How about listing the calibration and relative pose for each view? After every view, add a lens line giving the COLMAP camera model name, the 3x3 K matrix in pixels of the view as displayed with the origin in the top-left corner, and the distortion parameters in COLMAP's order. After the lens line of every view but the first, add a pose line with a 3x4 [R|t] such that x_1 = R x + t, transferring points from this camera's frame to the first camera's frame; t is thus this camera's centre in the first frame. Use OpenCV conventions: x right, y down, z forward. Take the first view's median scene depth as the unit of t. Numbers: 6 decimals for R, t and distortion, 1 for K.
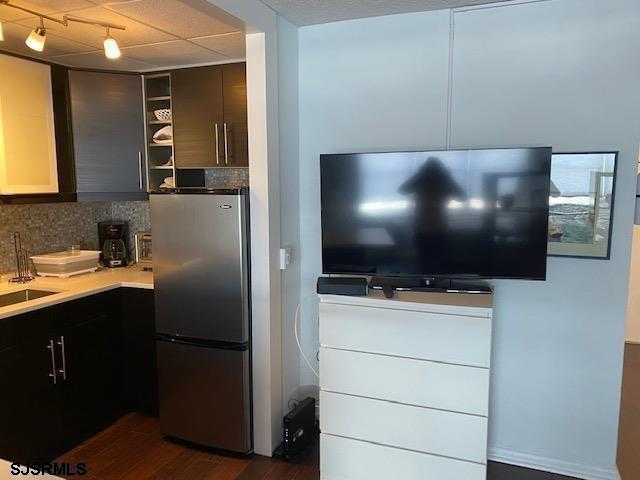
lens RADIAL K [[490.8, 0, 320.0], [0, 490.8, 240.0], [0, 0, 1]] dist [-0.010365, -0.006479]
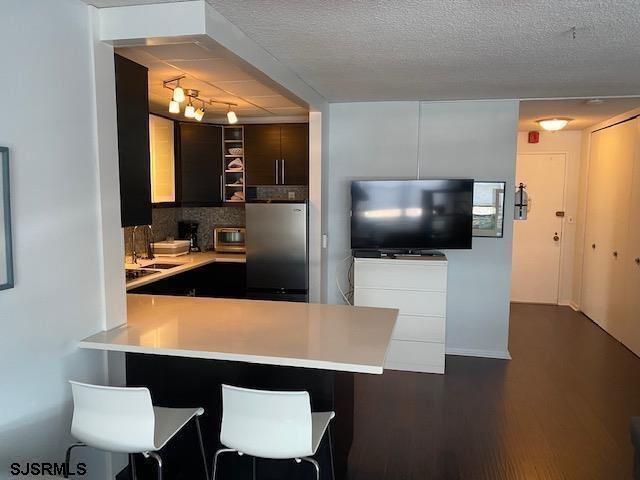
lens RADIAL K [[487.3, 0, 320.0], [0, 487.3, 240.0], [0, 0, 1]] dist [0.005444, 0.001060]
pose [[0.986712, -0.006071, 0.162366, -0.316230], [0.009977, 0.999680, -0.023249, 0.063342], [-0.162173, 0.024560, 0.986457, -0.570030]]
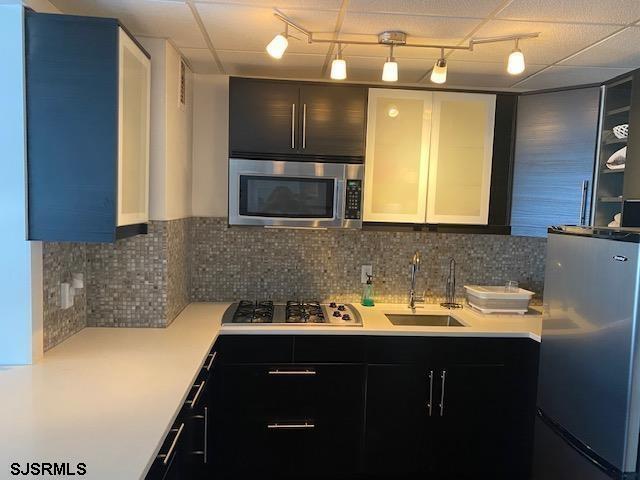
lens RADIAL K [[487.3, 0, 320.0], [0, 487.3, 240.0], [0, 0, 1]] dist [0.005444, 0.001060]
pose [[0.440355, 0.083816, -0.893903, 0.174740], [-0.141855, 0.989622, 0.022910, -0.039517], [0.886546, 0.116716, 0.447675, 0.265265]]
